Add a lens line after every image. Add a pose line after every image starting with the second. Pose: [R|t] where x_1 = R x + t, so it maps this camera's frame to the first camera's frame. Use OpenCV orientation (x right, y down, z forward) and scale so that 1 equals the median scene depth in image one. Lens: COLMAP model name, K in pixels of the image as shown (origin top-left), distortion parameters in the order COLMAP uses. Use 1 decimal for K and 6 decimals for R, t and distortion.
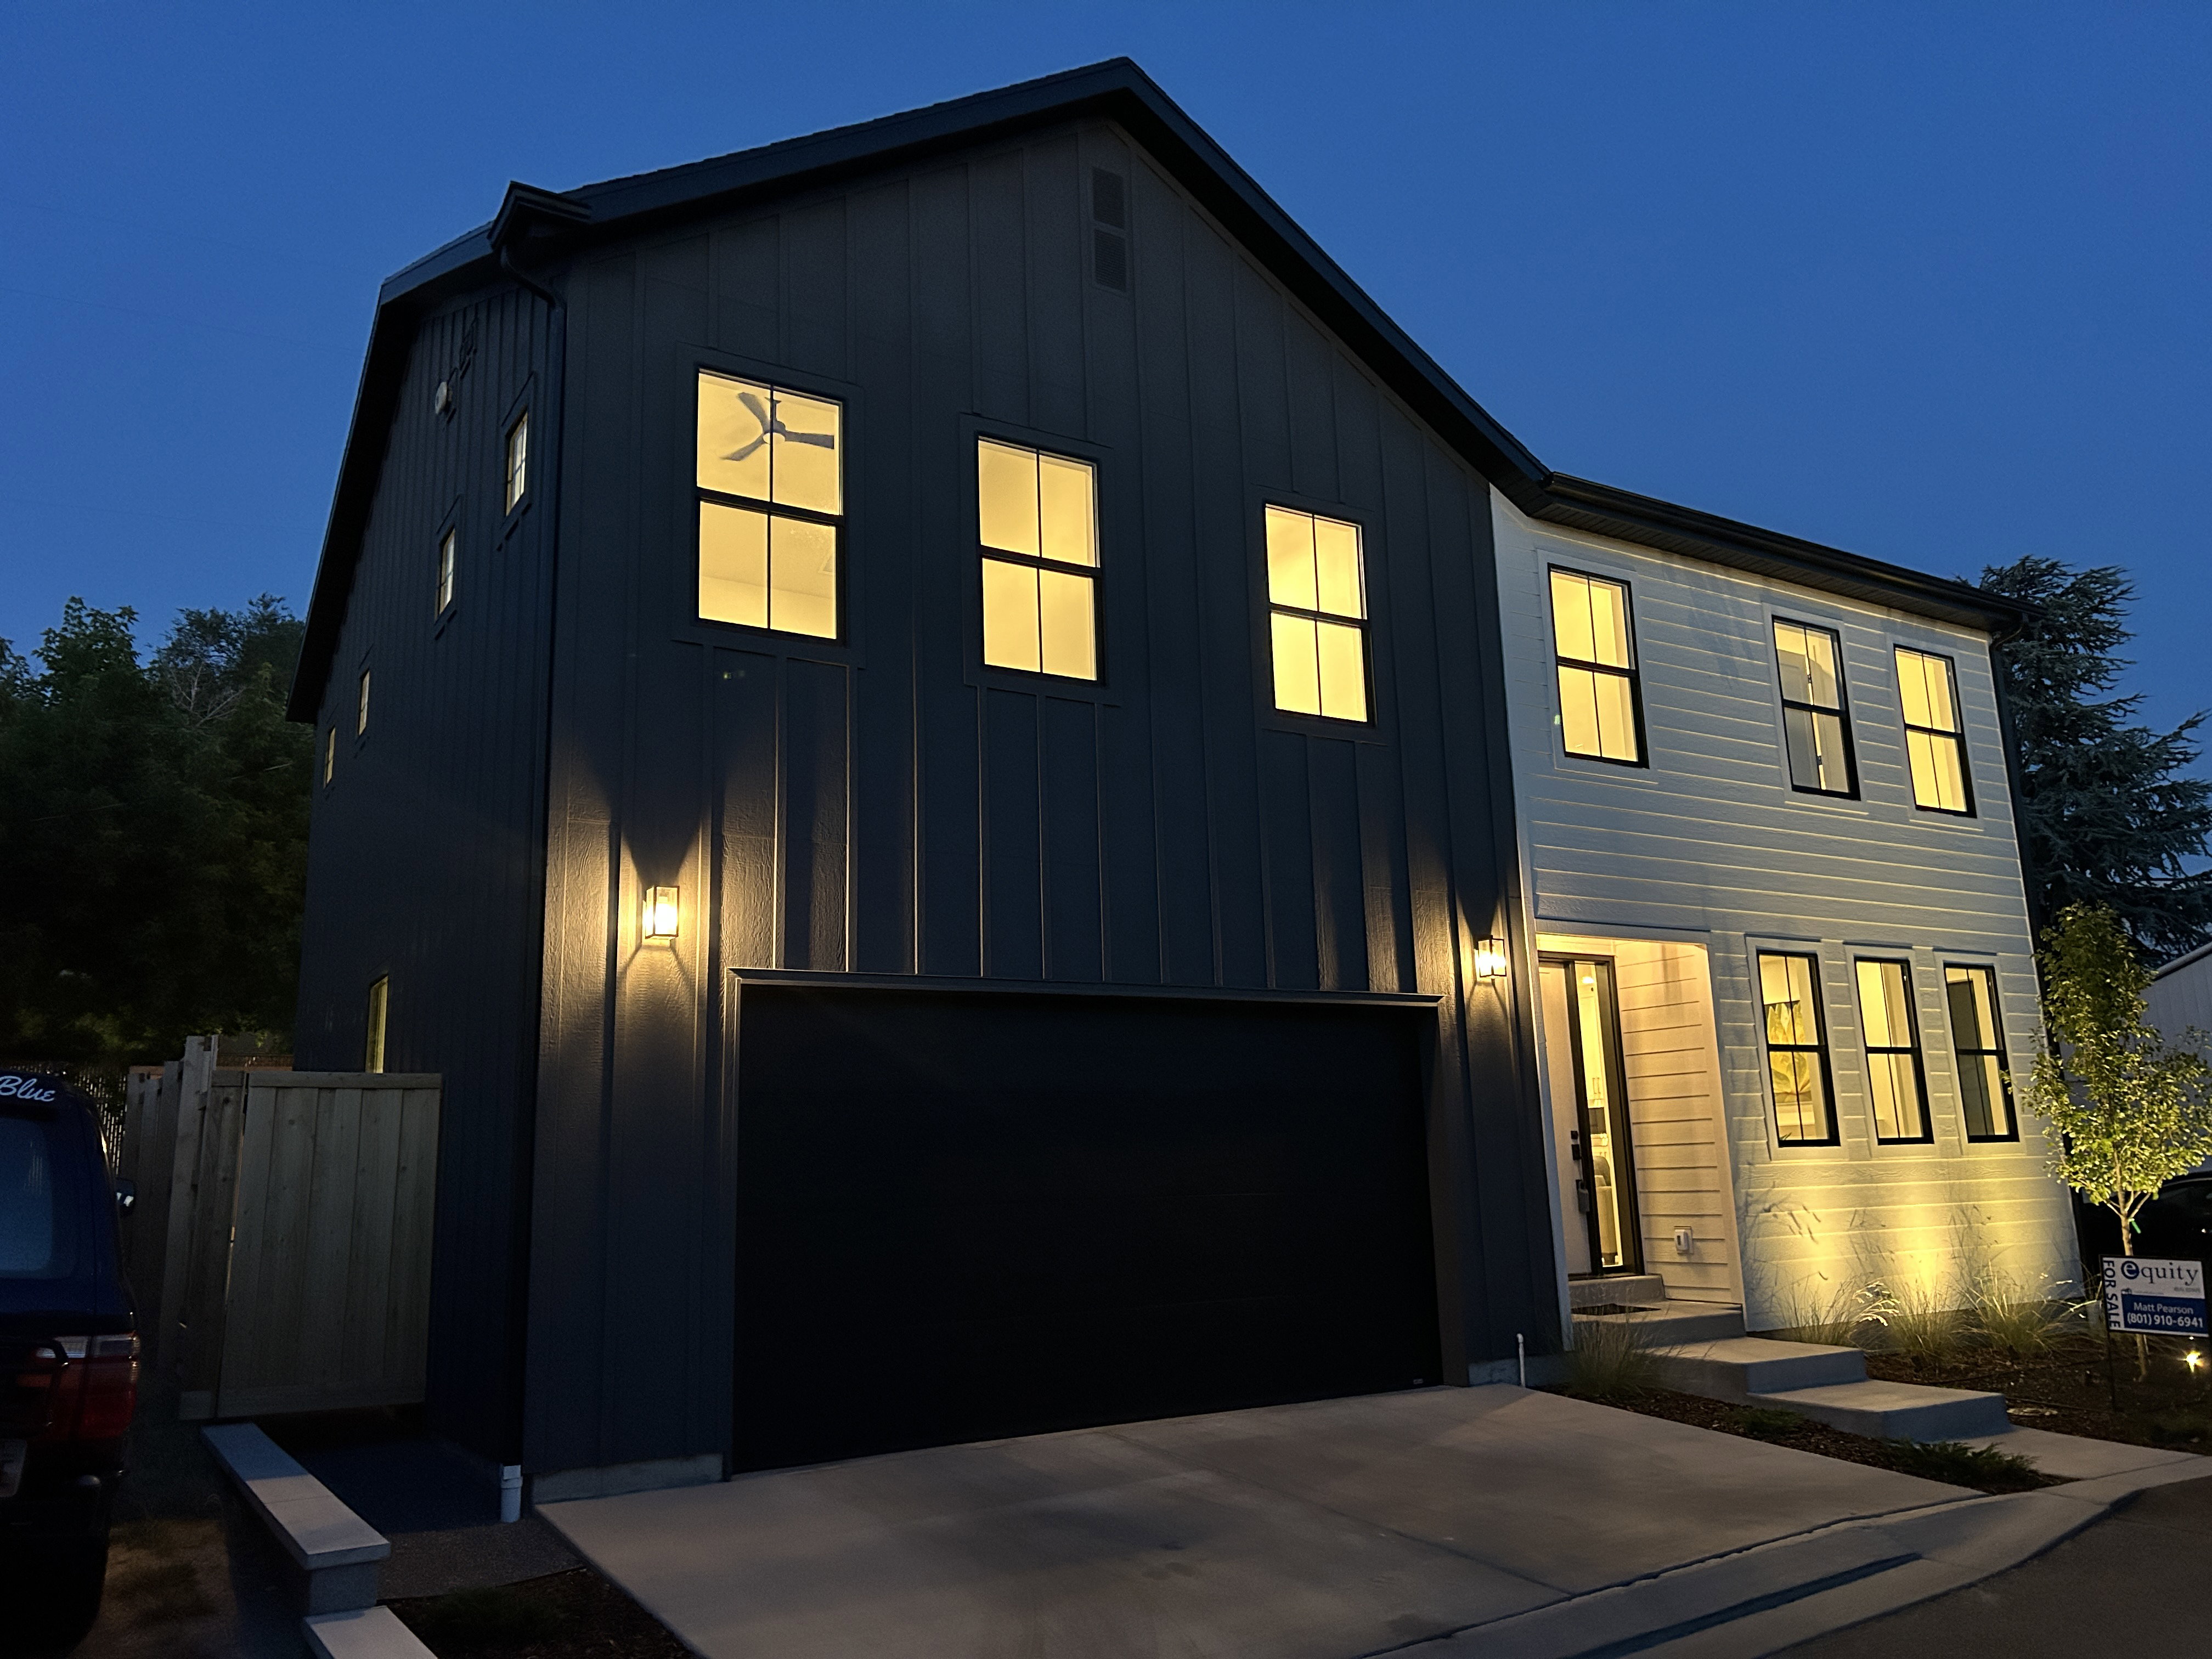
lens RADIAL K [[1547.8, 0, 1102.6], [0, 1547.8, 905.8], [0, 0, 1]] dist [-0.060830, -0.000859]
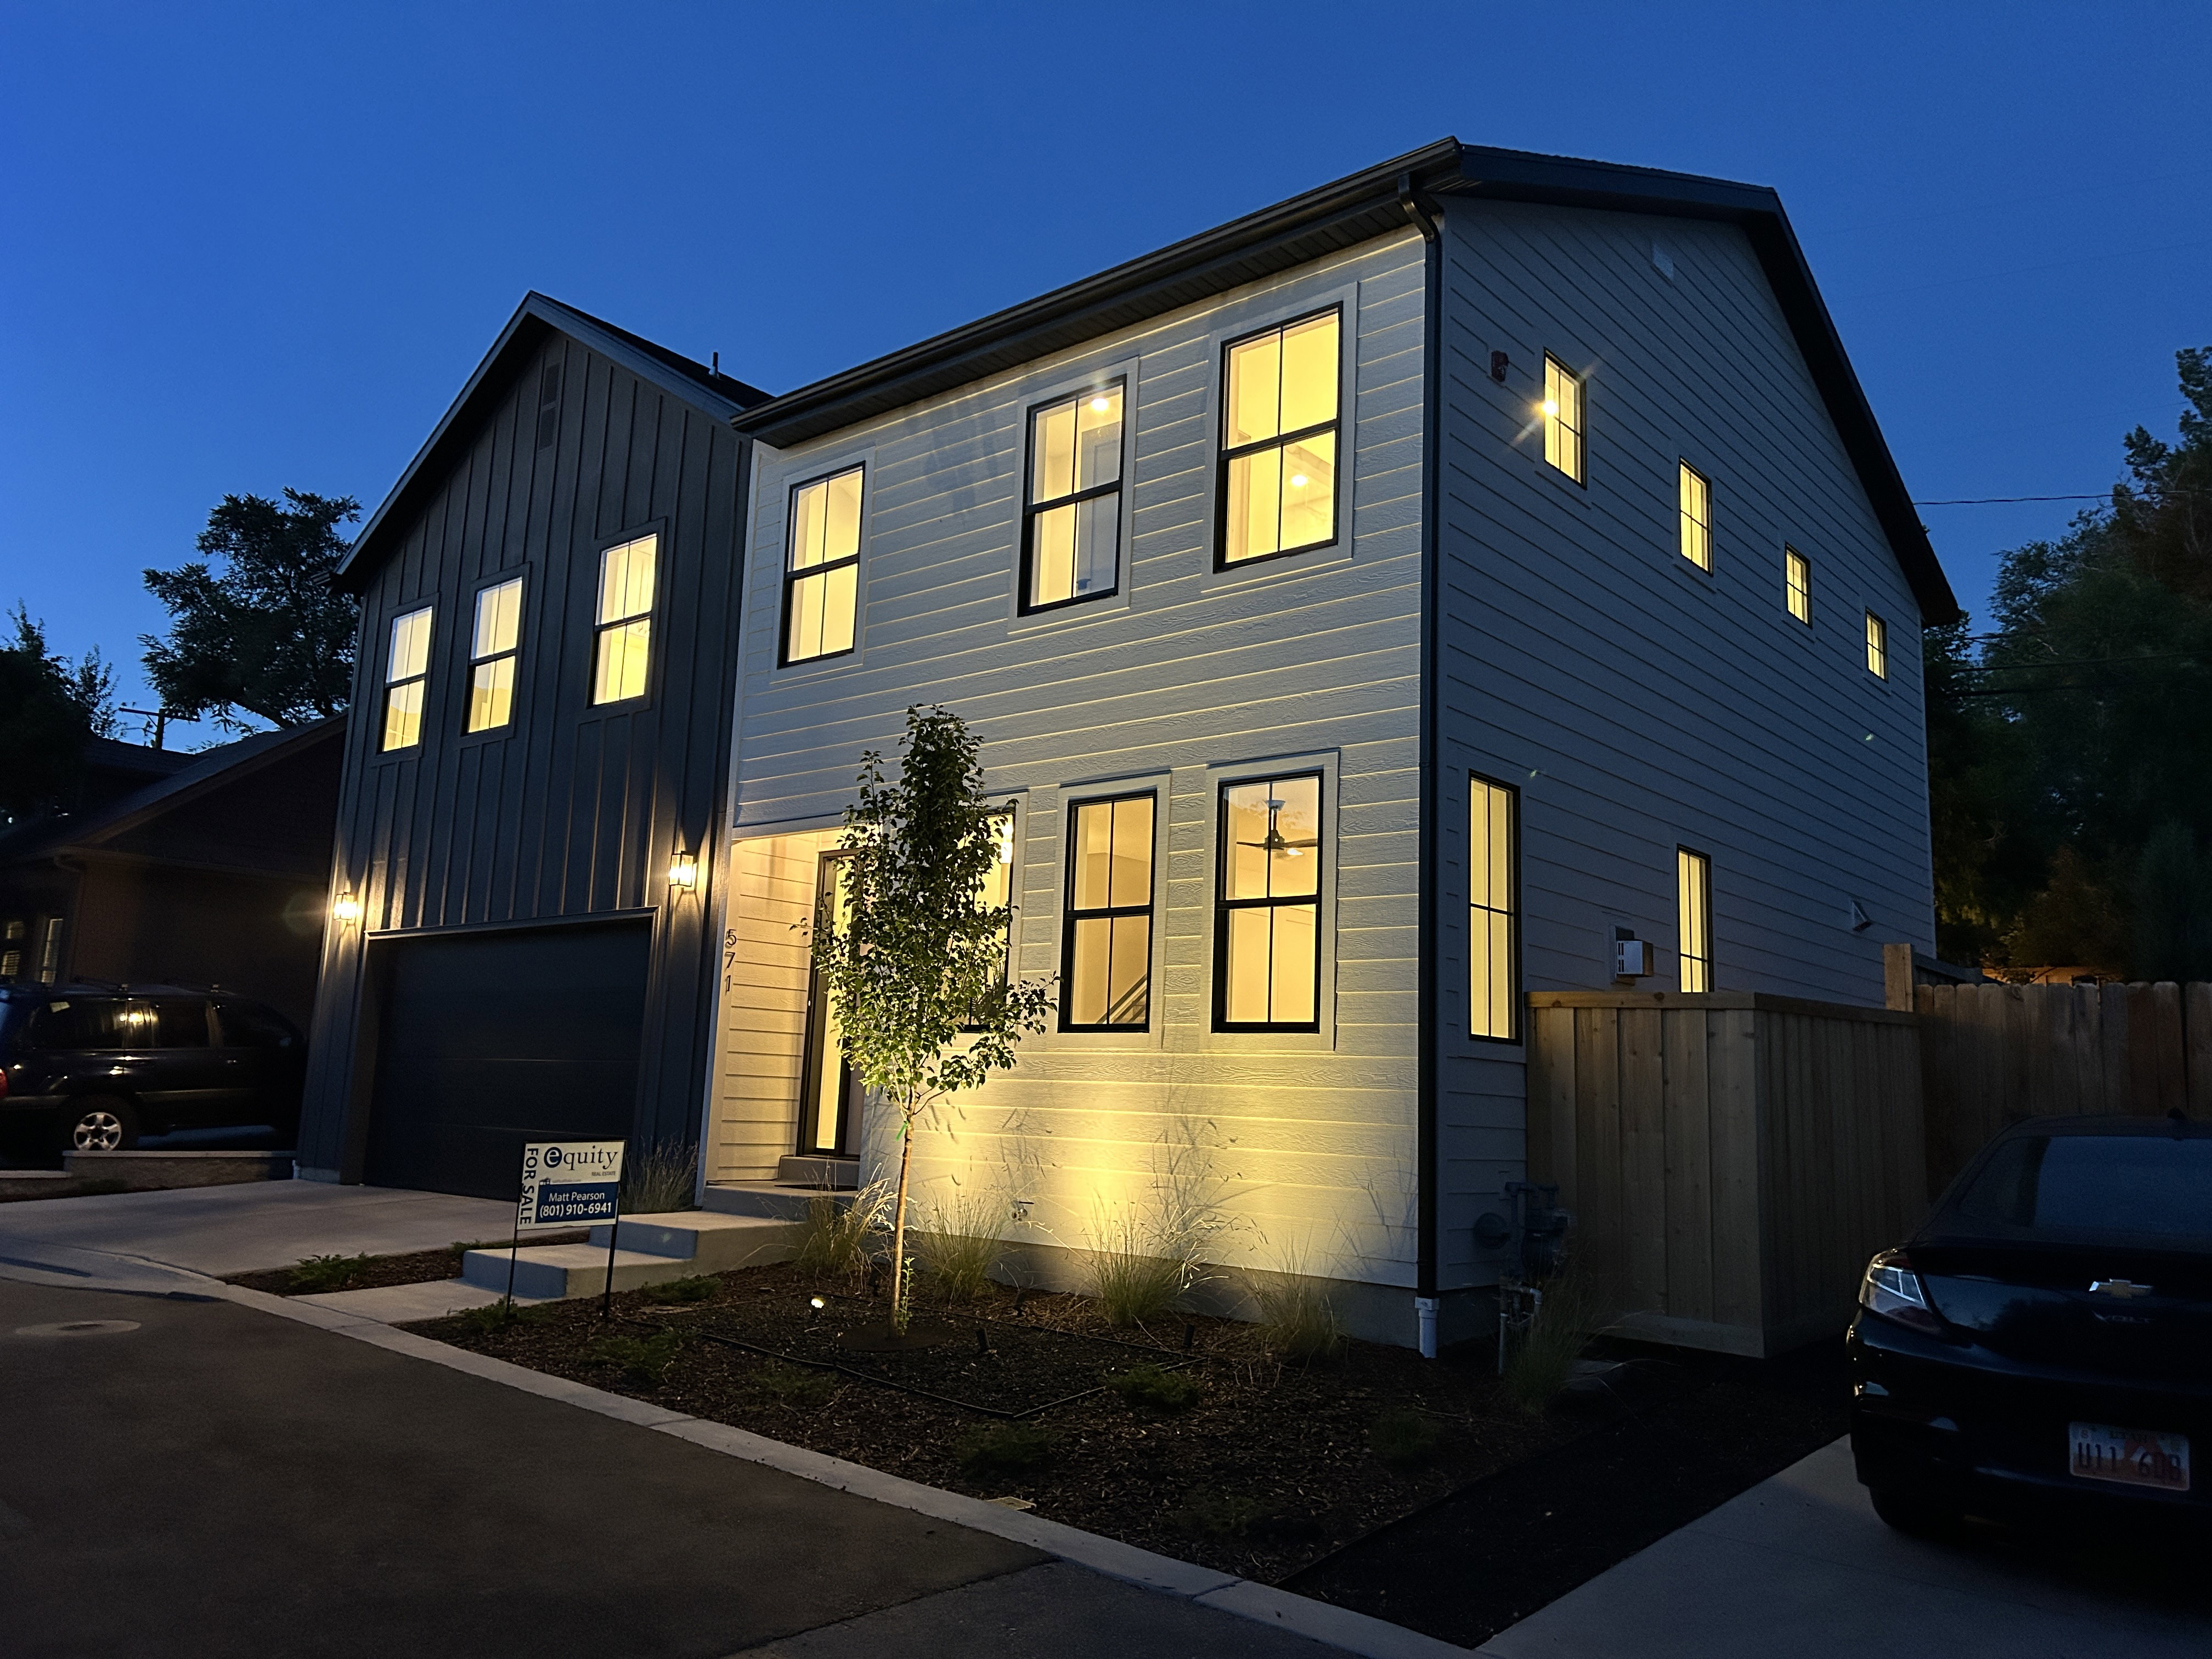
lens RADIAL K [[1734.2, 0, 1099.8], [0, 1734.2, 825.8], [0, 0, 1]] dist [0.040692, -0.068470]
pose [[0.354662, -0.104688, -0.929115, 1.412252], [0.139053, 0.988567, -0.058307, 0.106882], [0.924597, -0.108517, 0.365164, 0.705143]]
